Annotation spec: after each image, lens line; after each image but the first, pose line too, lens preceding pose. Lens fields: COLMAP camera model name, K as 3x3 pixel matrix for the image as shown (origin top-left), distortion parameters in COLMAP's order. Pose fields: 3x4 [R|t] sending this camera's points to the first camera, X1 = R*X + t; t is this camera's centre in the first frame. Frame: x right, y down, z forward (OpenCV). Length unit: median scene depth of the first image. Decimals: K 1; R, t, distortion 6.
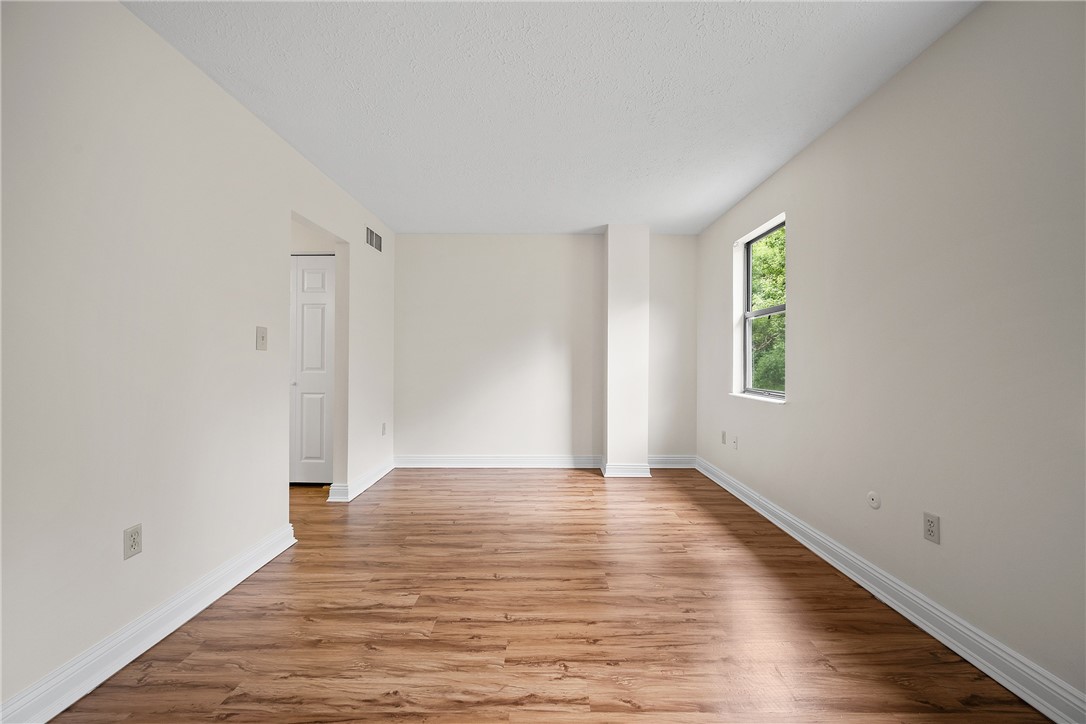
lens RADIAL K [[425.1, 0, 543.2], [0, 425.1, 358.1], [0, 0, 1]] dist [0.000700, -0.000414]
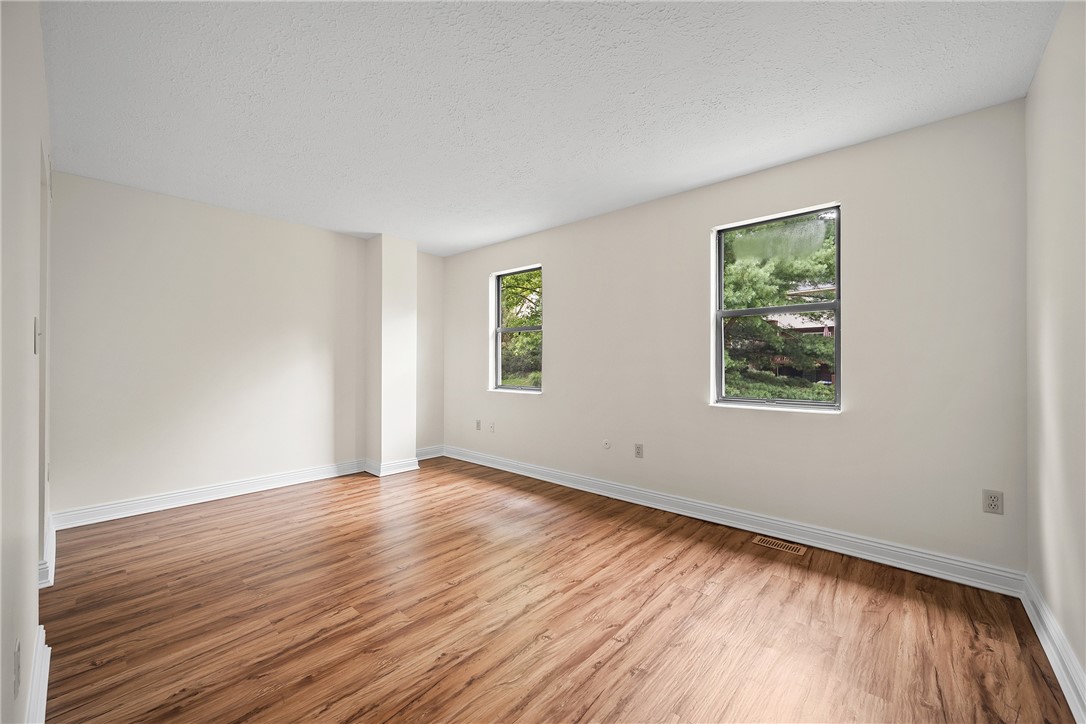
lens RADIAL K [[425.1, 0, 545.3], [0, 425.1, 362.8], [0, 0, 1]] dist [0.000700, -0.000414]
pose [[0.665778, -0.002547, 0.746146, -0.574514], [-0.003652, 0.999971, 0.006673, -0.012264], [-0.746141, -0.007167, 0.665749, 0.011787]]
